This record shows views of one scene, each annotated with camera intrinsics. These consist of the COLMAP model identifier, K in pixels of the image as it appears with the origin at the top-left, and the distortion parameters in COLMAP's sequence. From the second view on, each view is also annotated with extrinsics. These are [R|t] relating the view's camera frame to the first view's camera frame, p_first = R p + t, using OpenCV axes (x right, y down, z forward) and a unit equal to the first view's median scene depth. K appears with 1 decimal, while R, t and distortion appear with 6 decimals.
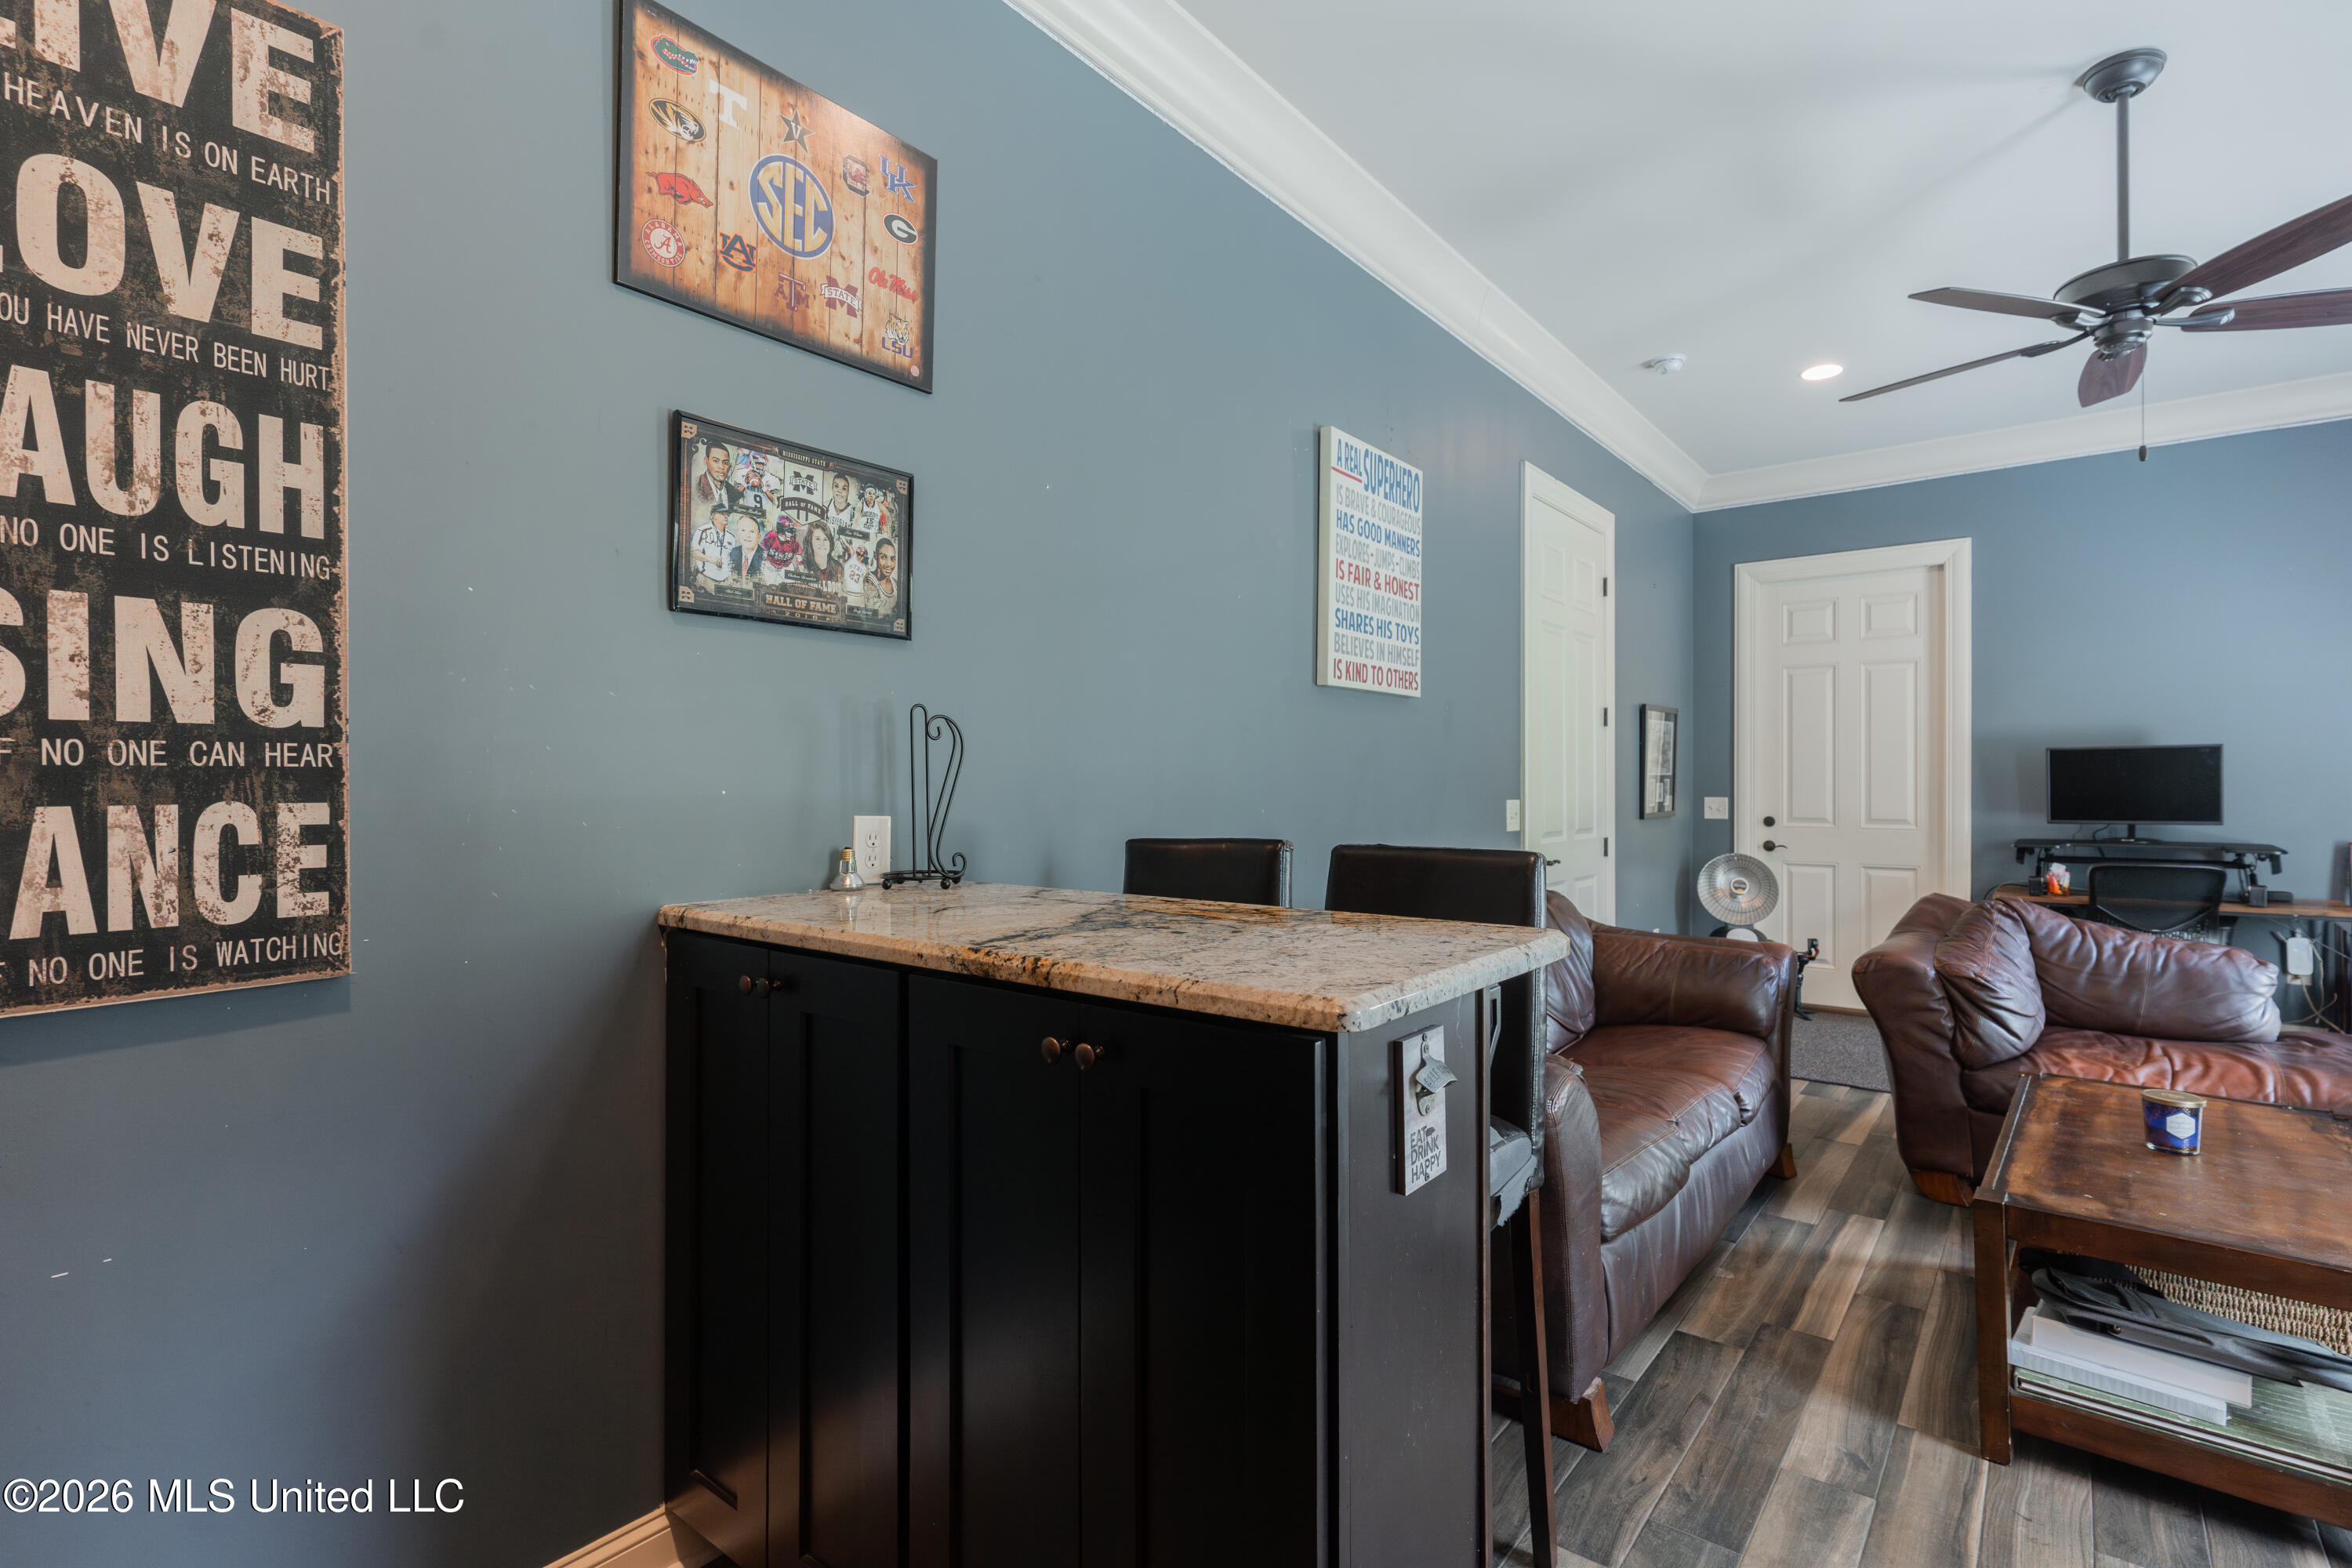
lens RADIAL K [[1131.8, 0, 1169.3], [0, 1131.8, 780.5], [0, 0, 1]] dist [0.002748, 0.001476]
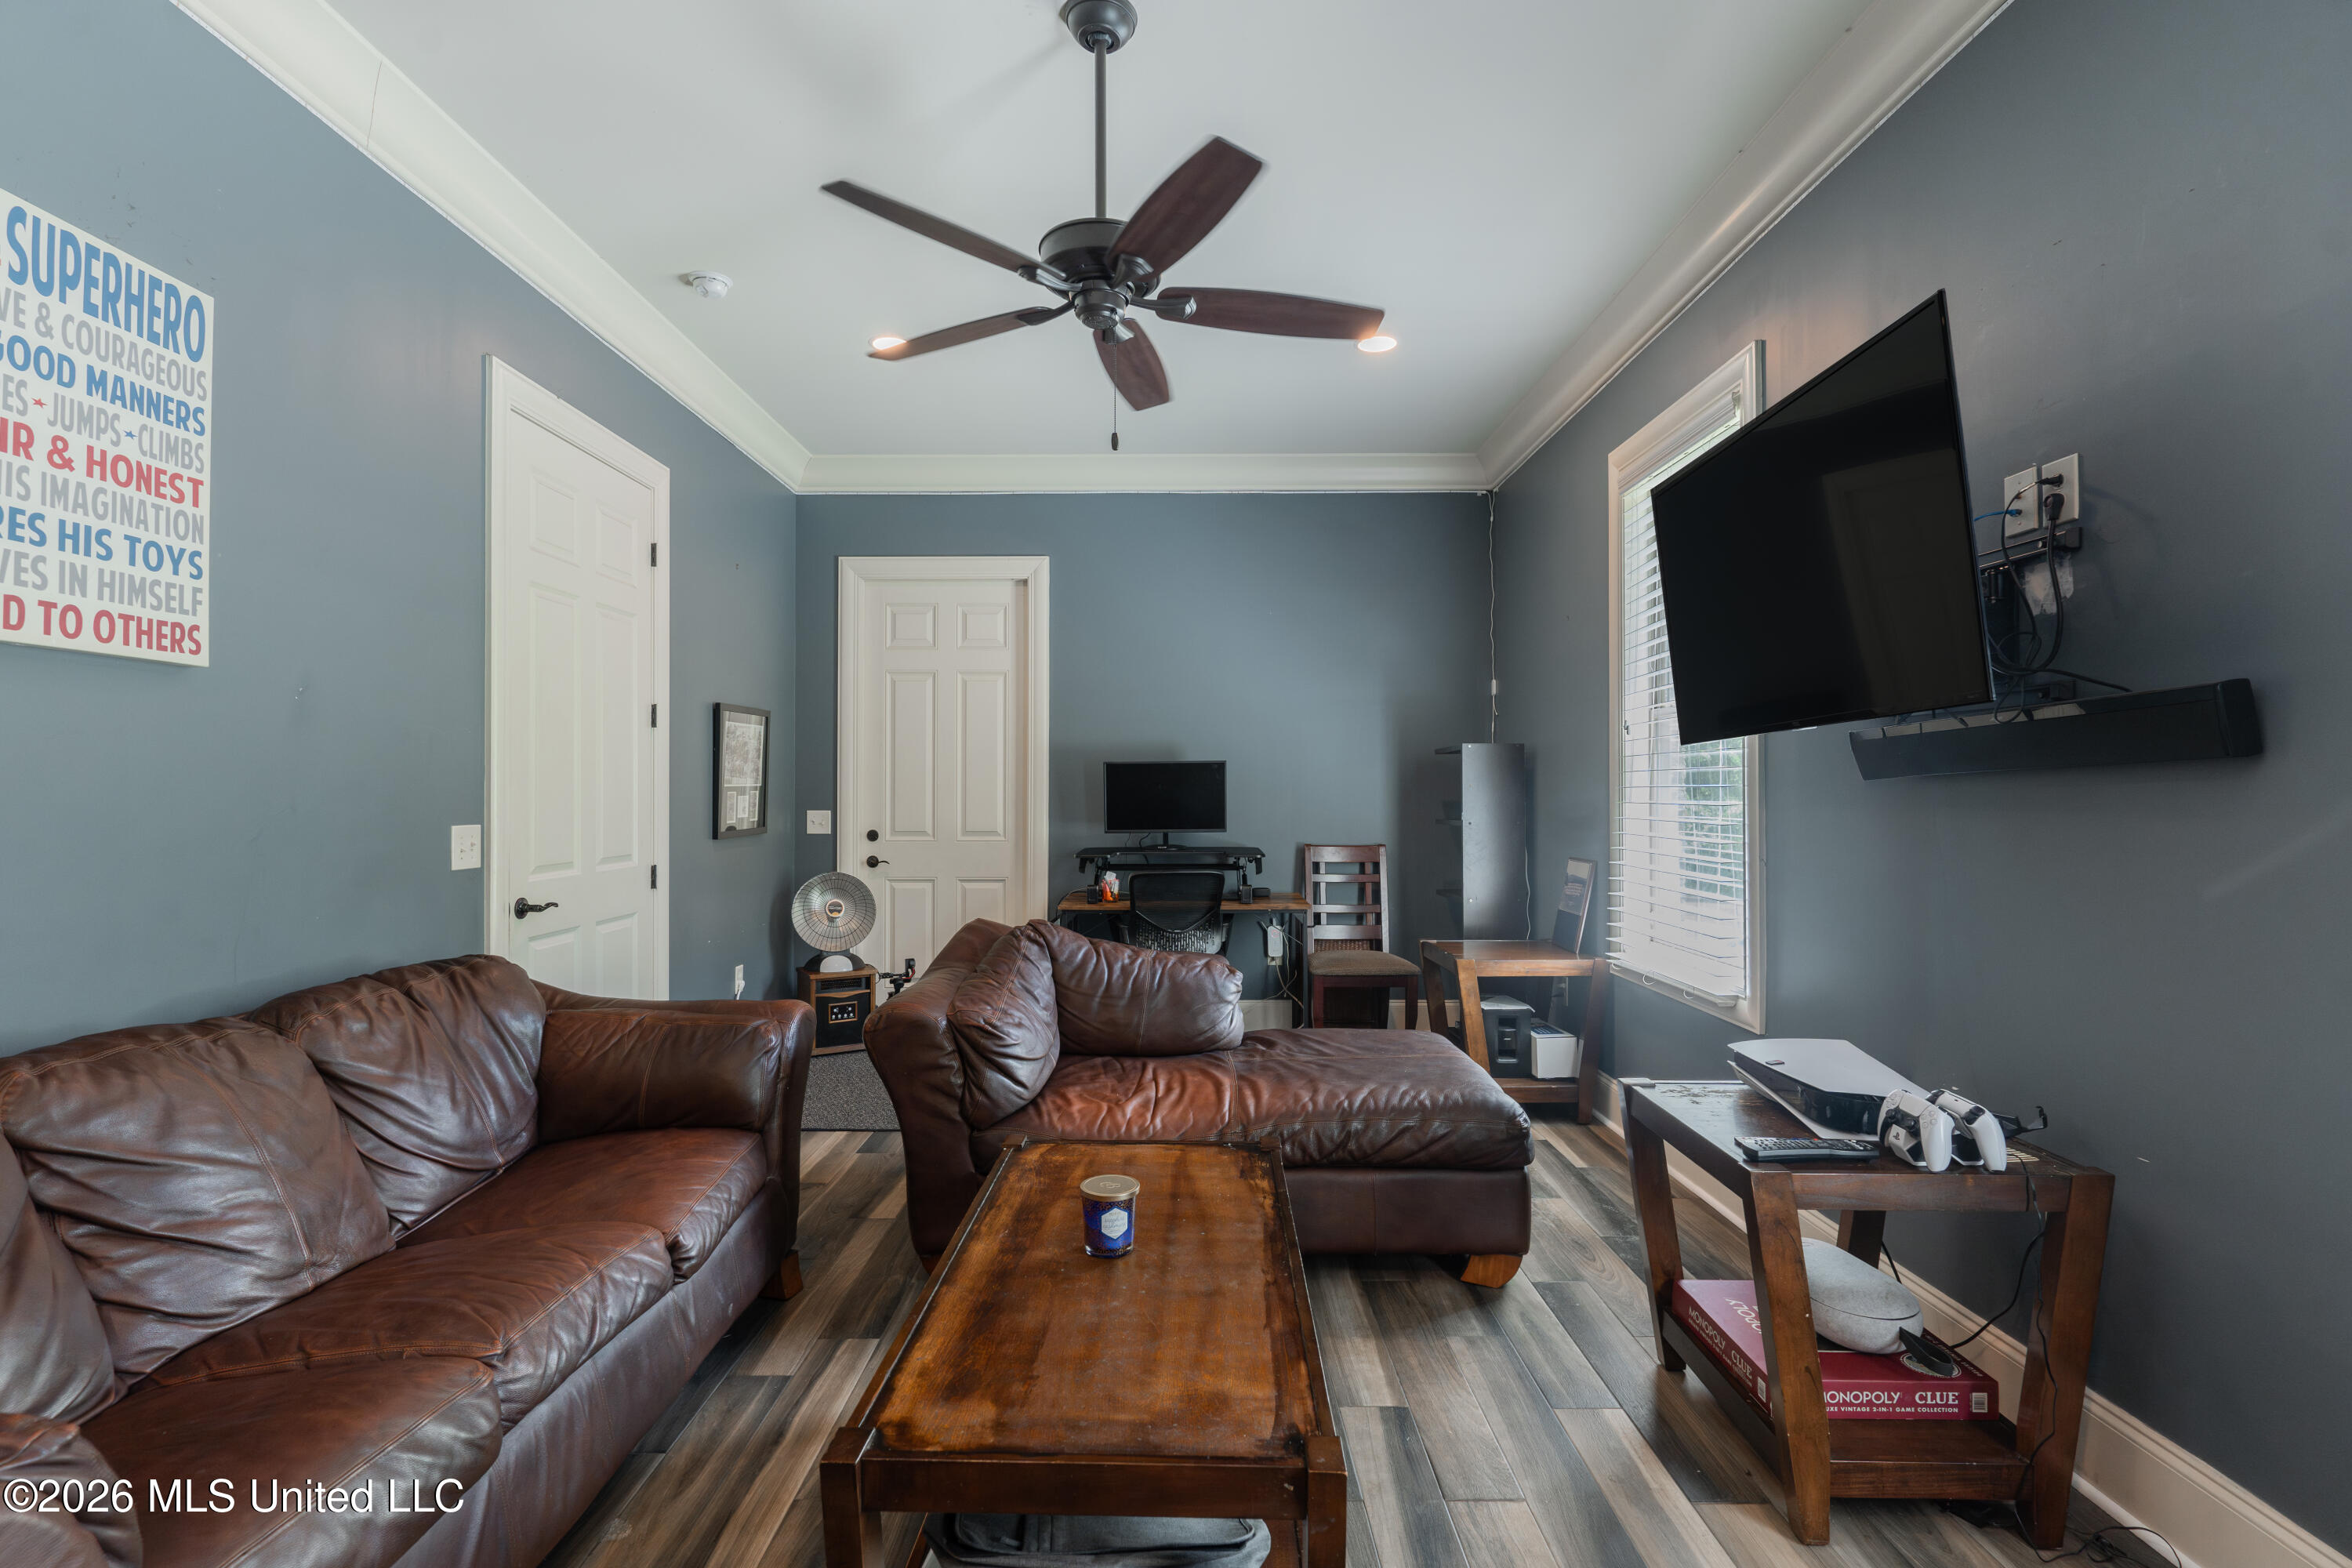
lens RADIAL K [[1131.8, 0, 1165.2], [0, 1131.8, 784.2], [0, 0, 1]] dist [0.002748, 0.001476]
pose [[0.788224, 0.001742, 0.615386, 0.266968], [-0.001755, 0.999998, -0.000583, -0.011328], [-0.615386, -0.000620, 0.788226, 0.211139]]
